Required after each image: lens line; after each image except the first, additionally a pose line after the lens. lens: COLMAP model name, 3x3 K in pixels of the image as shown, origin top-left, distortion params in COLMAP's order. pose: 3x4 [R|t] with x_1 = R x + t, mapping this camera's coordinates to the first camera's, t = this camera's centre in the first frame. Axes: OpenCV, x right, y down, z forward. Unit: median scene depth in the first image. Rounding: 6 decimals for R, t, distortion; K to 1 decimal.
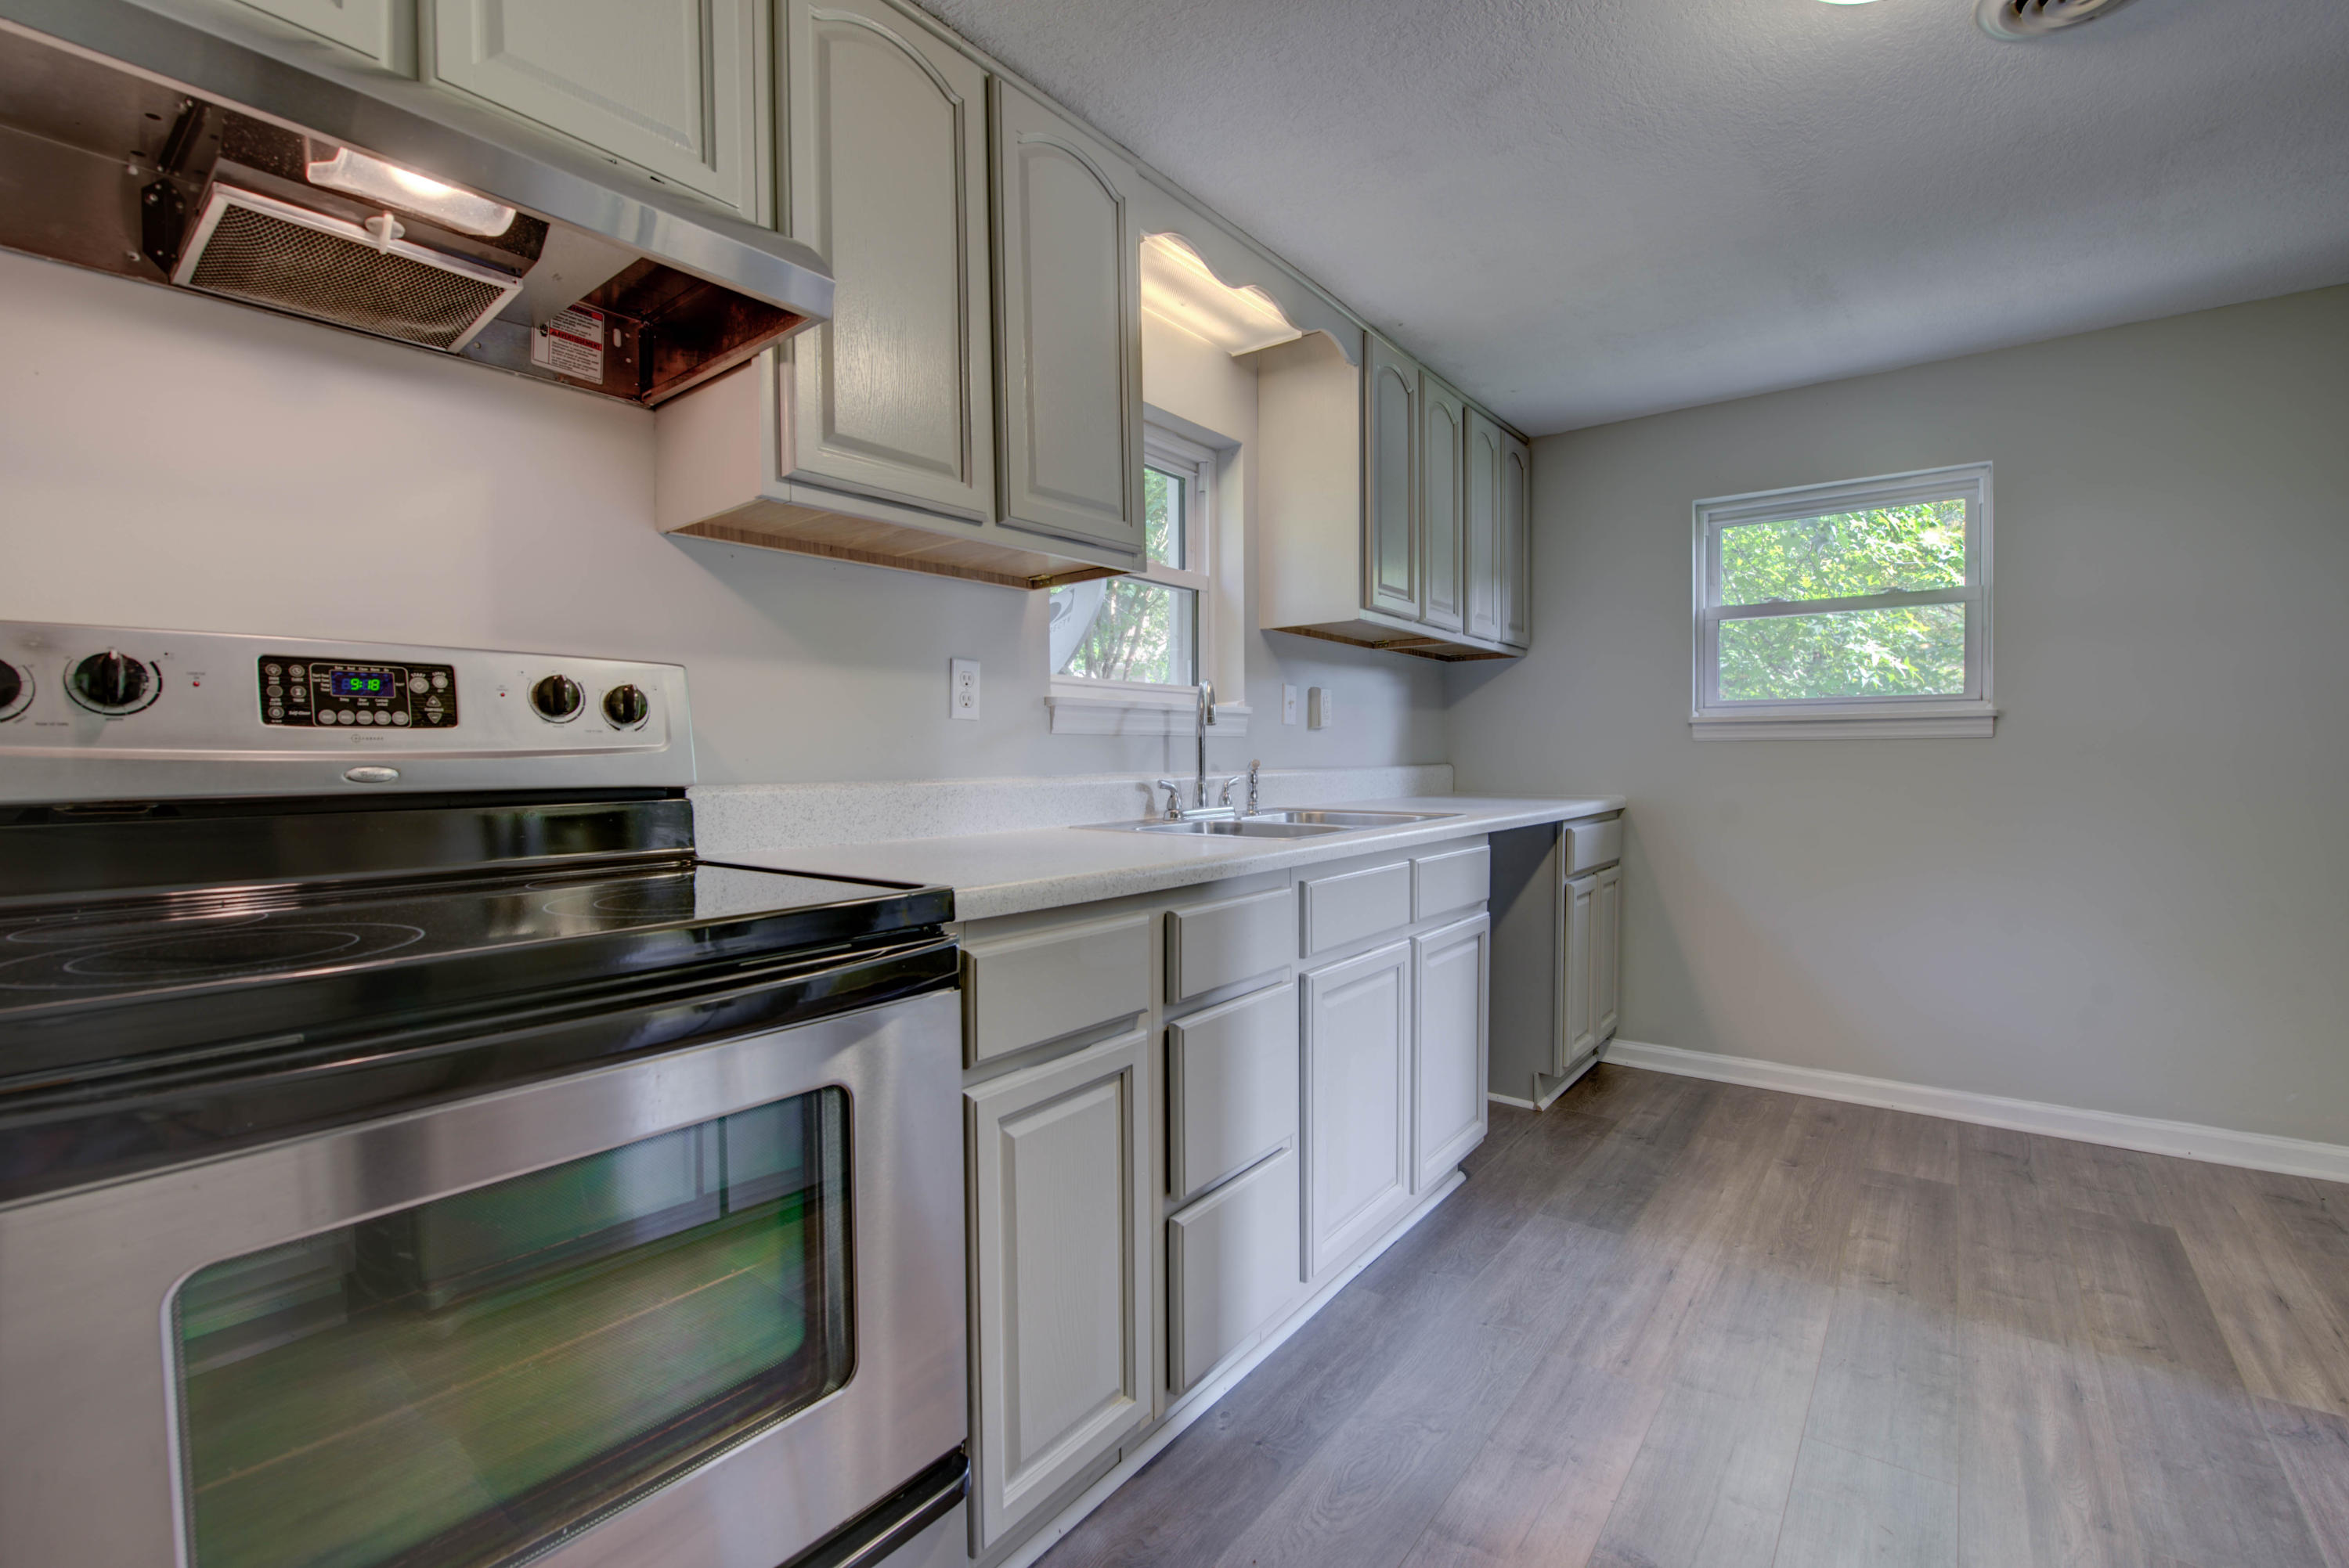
lens RADIAL K [[1003.7, 0, 1177.6], [0, 1003.7, 789.0], [0, 0, 1]] dist [-0.002529, -0.000119]
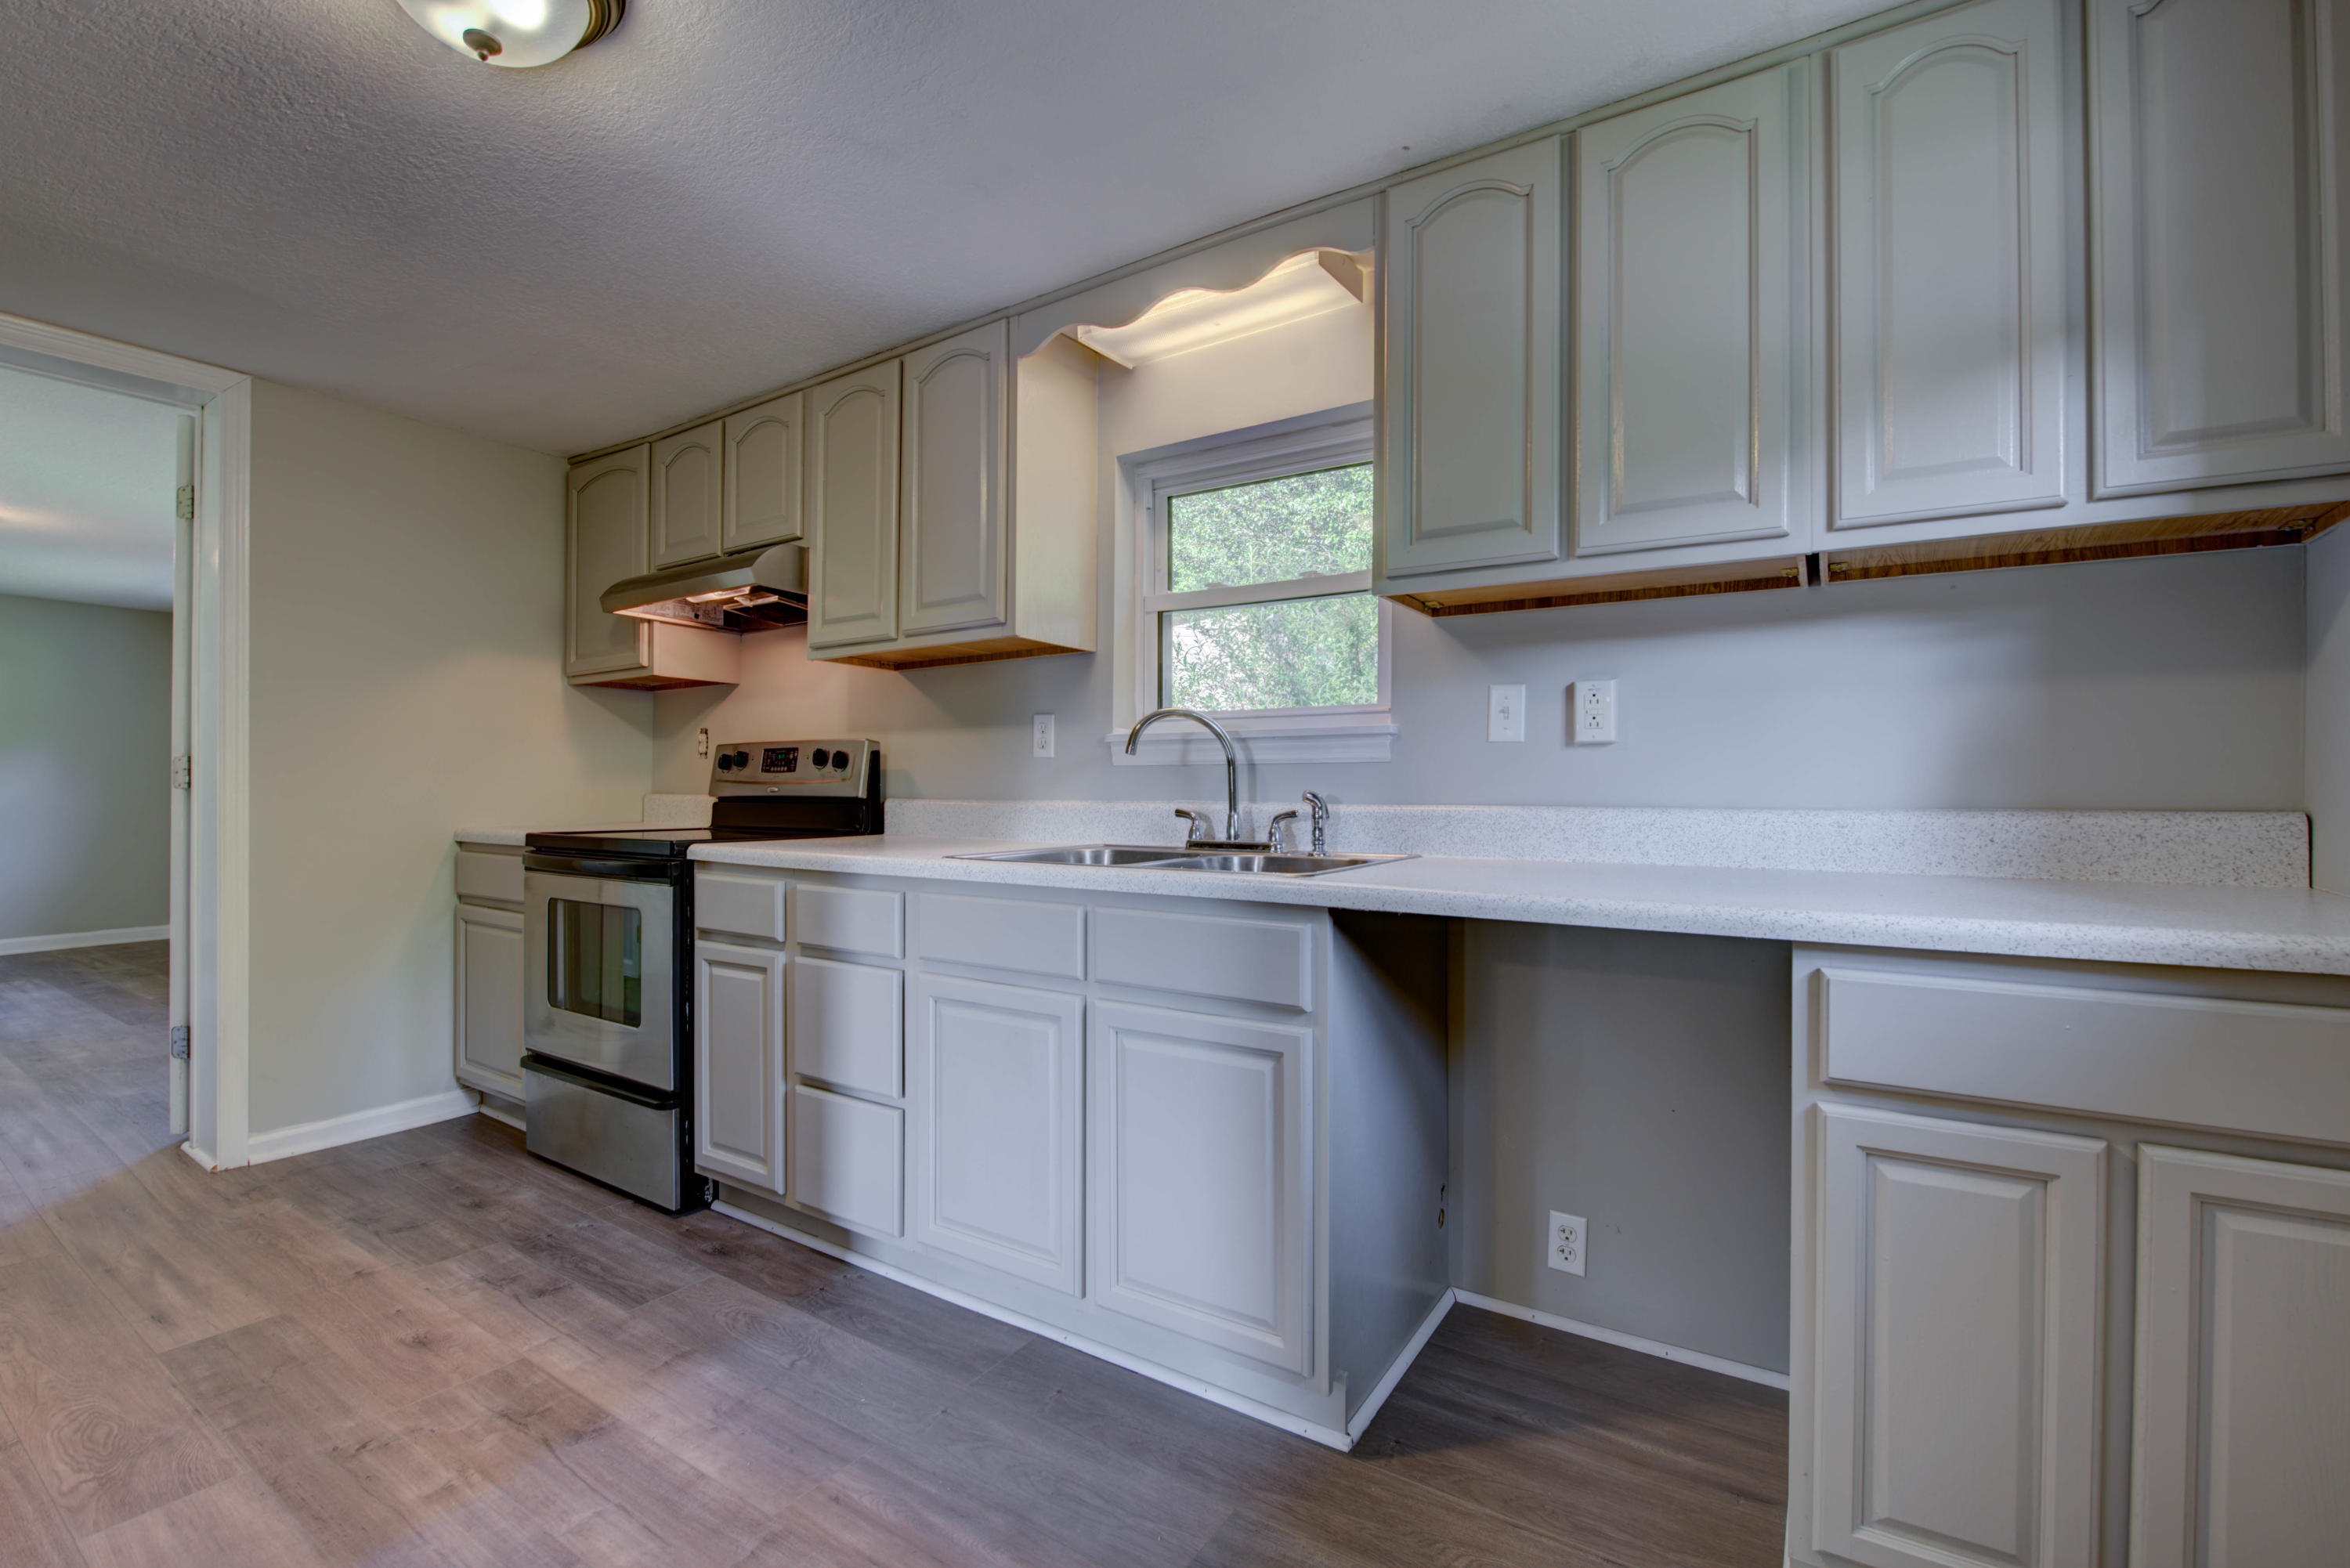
lens RADIAL K [[1004.2, 0, 1178.1], [0, 1004.2, 789.0], [0, 0, 1]] dist [-0.002529, -0.000119]
pose [[0.087740, 0.007713, -0.996114, 1.272026], [-0.035670, 0.999353, 0.004596, -0.042550], [0.995505, 0.035128, 0.087959, 1.154321]]
